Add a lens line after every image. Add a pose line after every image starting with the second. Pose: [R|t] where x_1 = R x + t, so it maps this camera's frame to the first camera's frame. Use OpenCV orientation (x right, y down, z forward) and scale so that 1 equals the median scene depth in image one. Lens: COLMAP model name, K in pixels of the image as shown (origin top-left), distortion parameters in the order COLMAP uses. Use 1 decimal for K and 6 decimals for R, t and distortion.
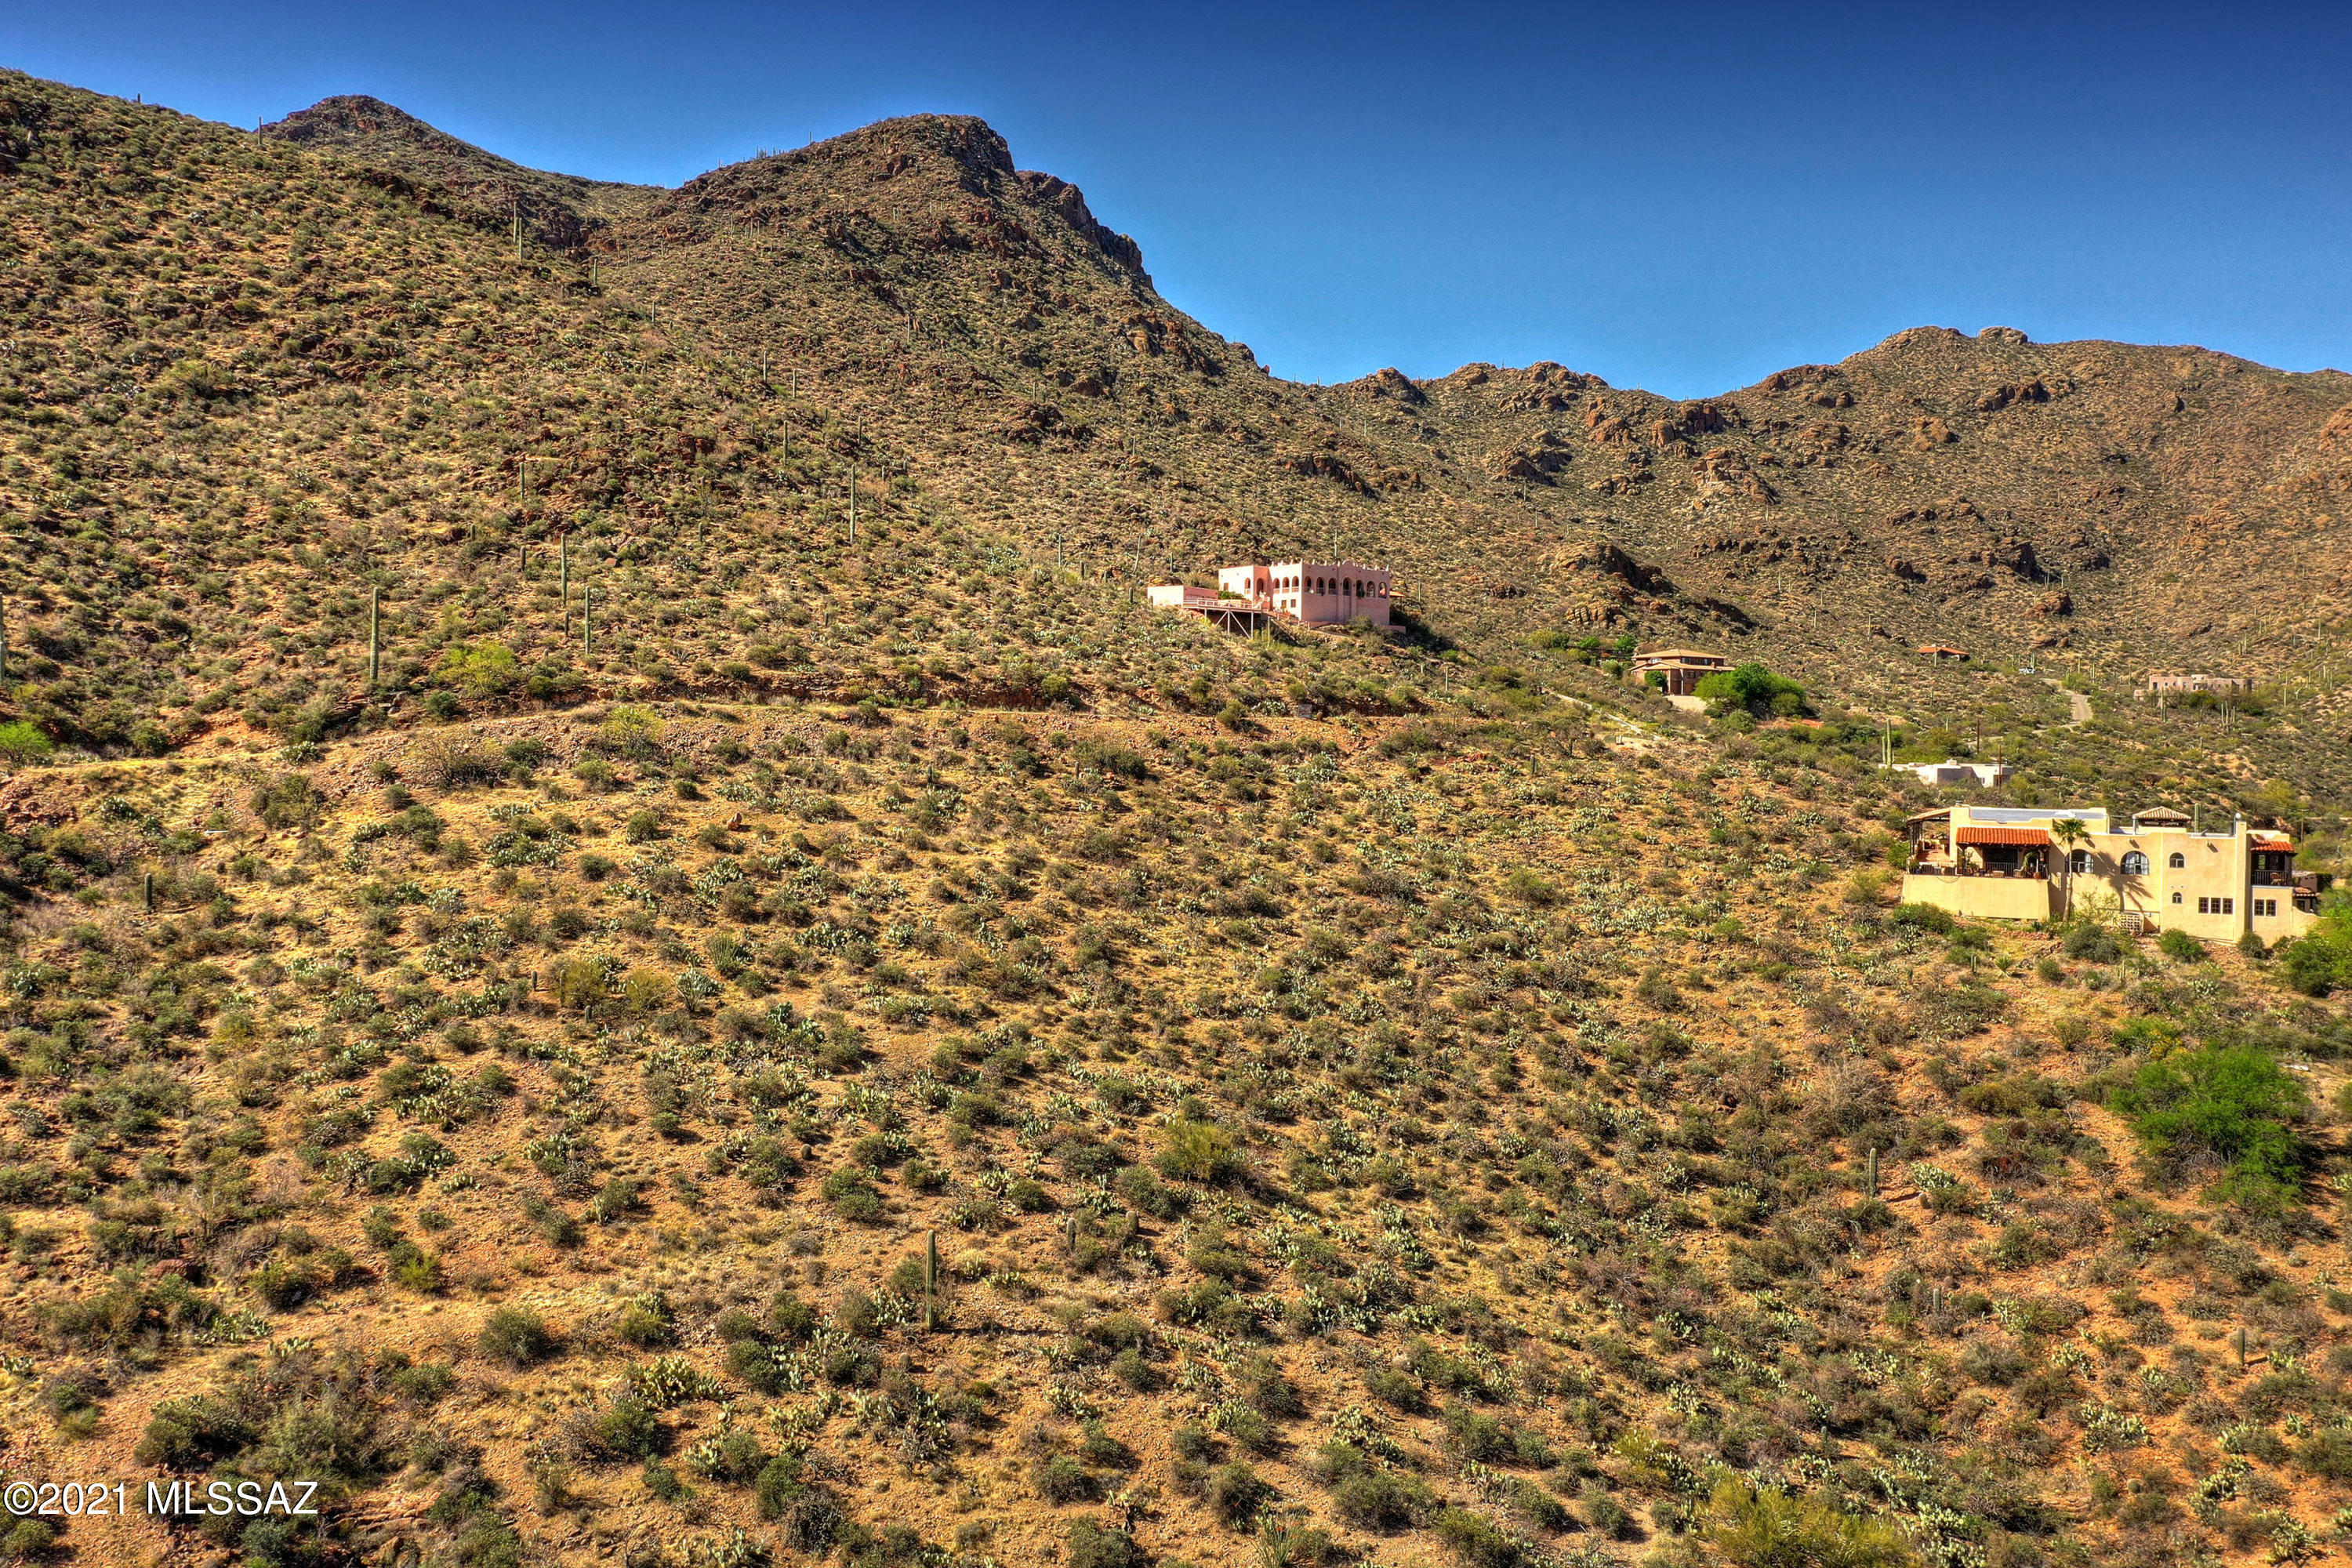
lens RADIAL K [[1955.9, 0, 1091.8], [0, 1955.9, 705.5], [0, 0, 1]] dist [-0.006970, -0.000733]
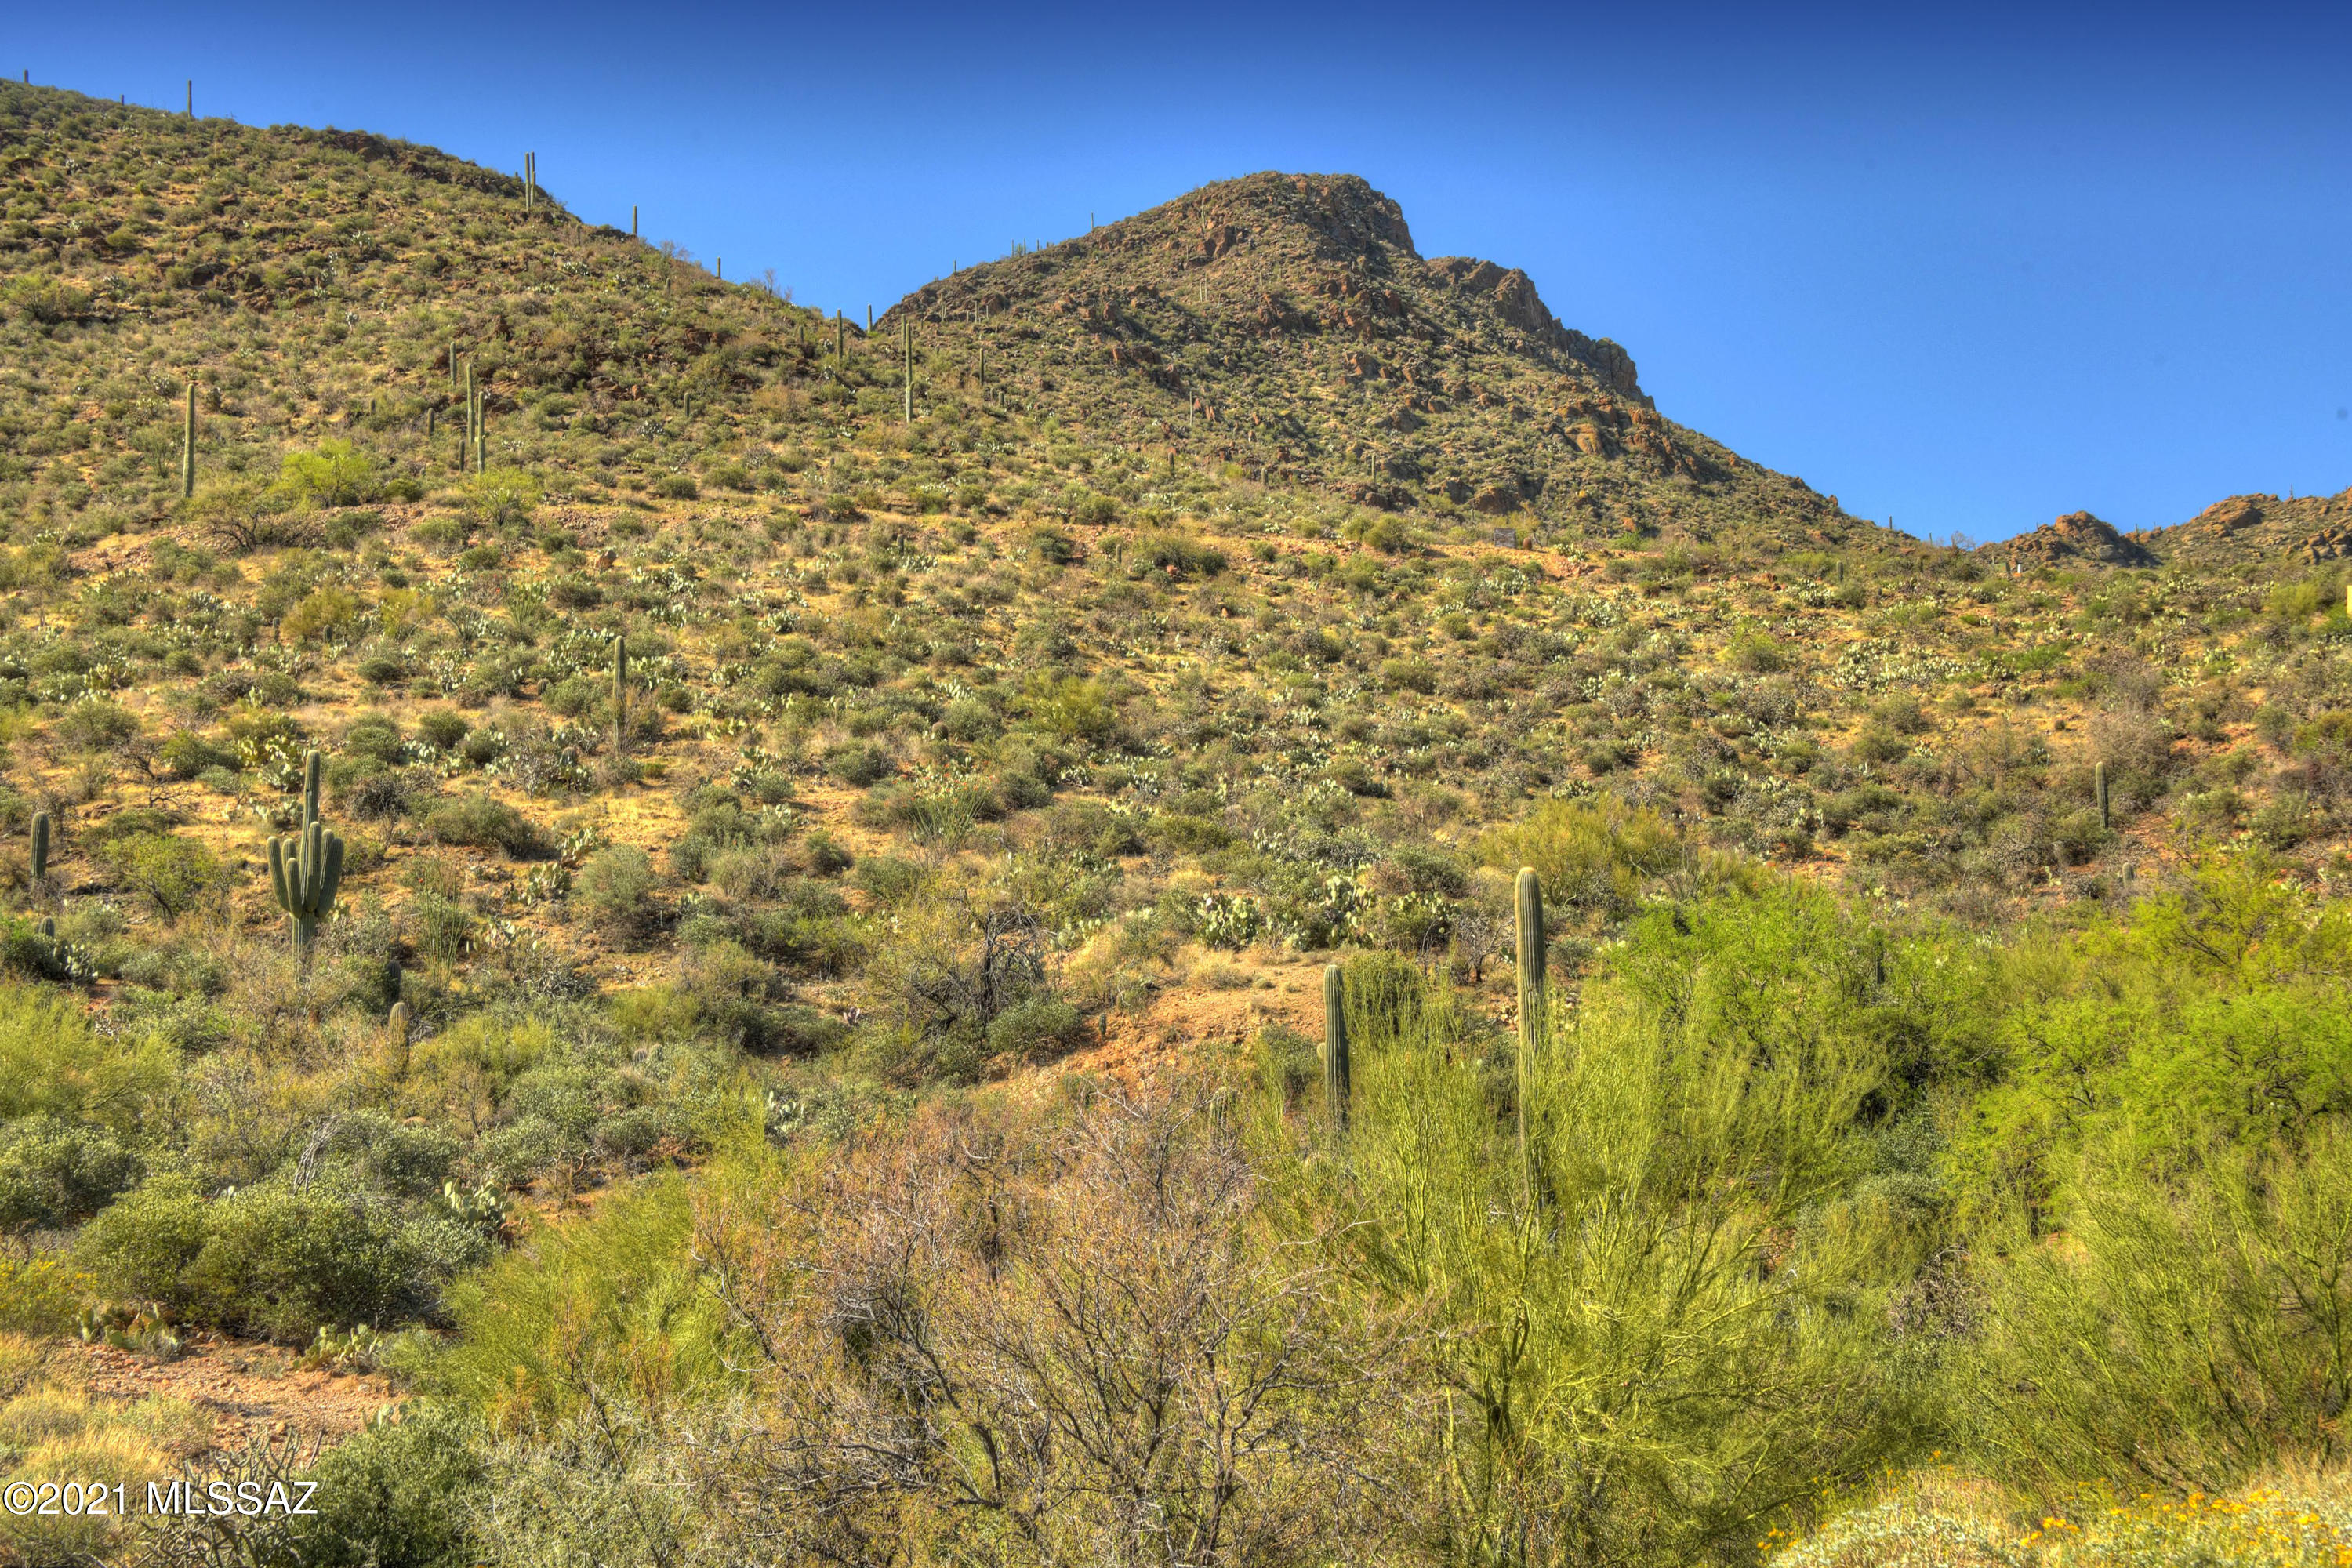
lens RADIAL K [[3198.3, 0, 1123.4], [0, 3198.3, 749.9], [0, 0, 1]] dist [0.239548, 0.000000]
pose [[0.982776, -0.074514, -0.169111, 0.116590], [0.047970, 0.986600, -0.155944, 0.177282], [0.178465, 0.145145, 0.973182, -0.090837]]
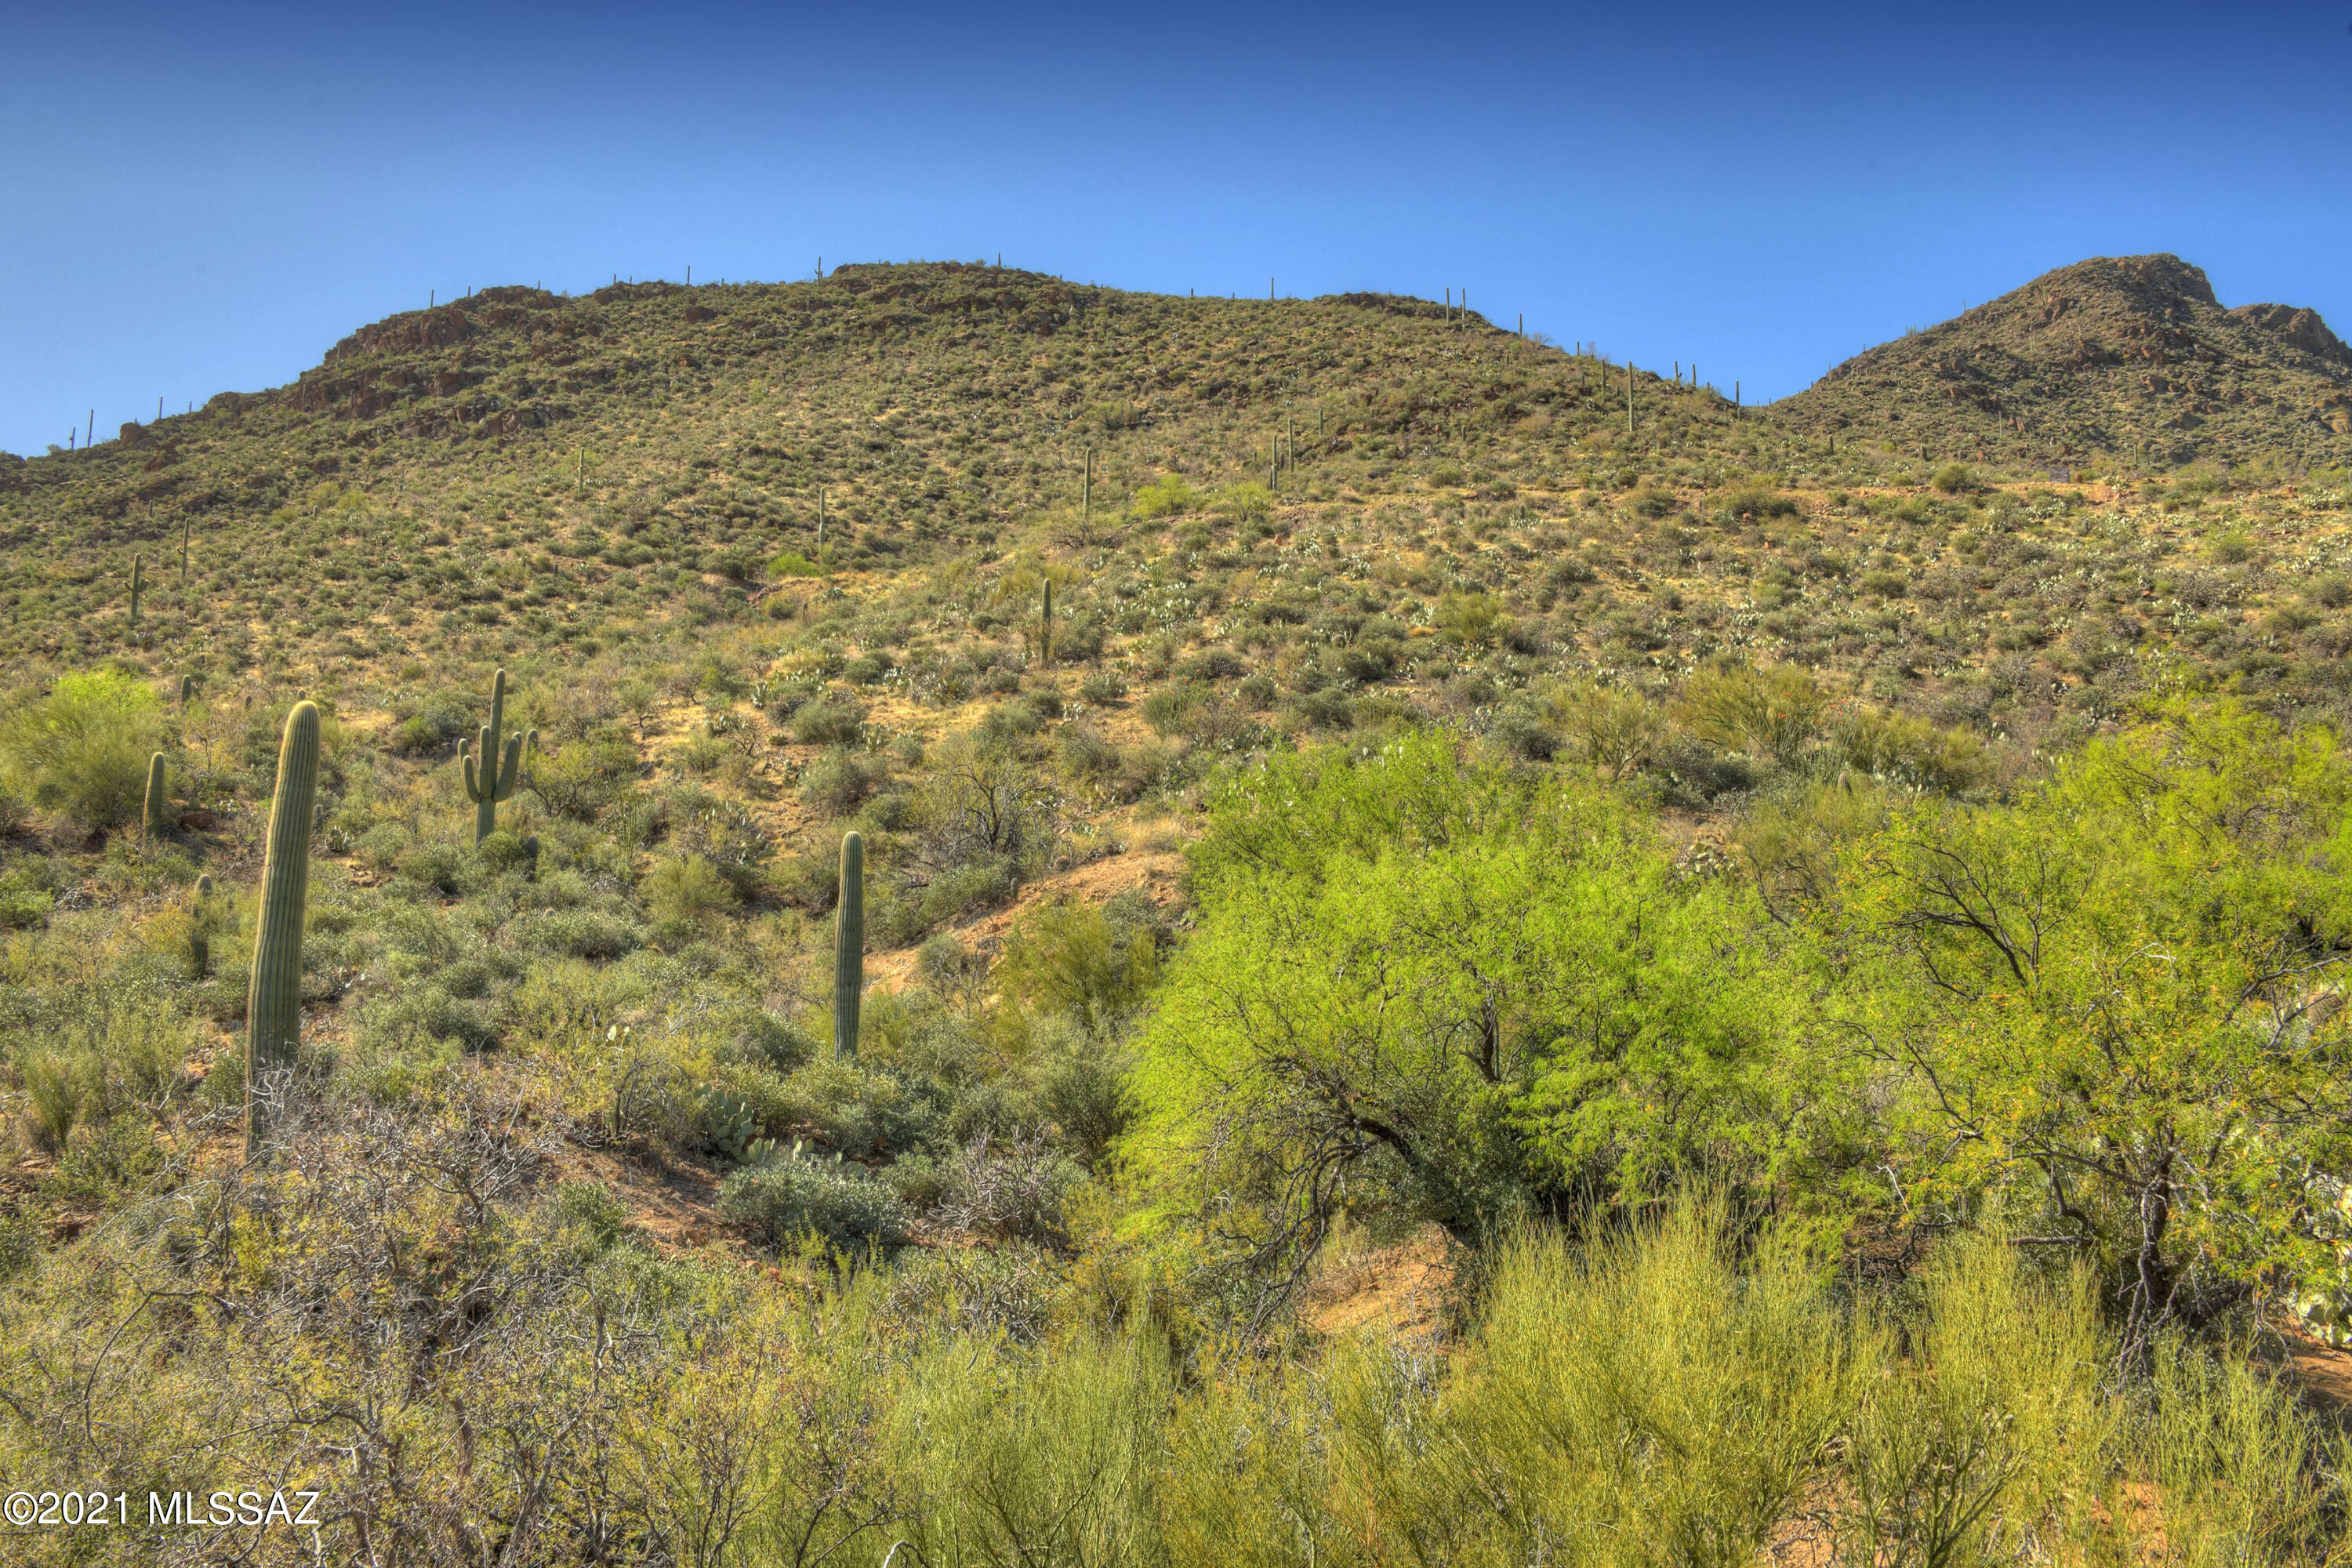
lens RADIAL K [[2020.2, 0, 1168.6], [0, 2020.2, 743.4], [0, 0, 1]] dist [-0.070195, 0.061904]
pose [[0.822140, -0.102142, -0.560047, 0.189096], [0.022116, 0.988760, -0.147865, 0.171267], [0.568855, 0.109179, 0.815159, 0.050945]]
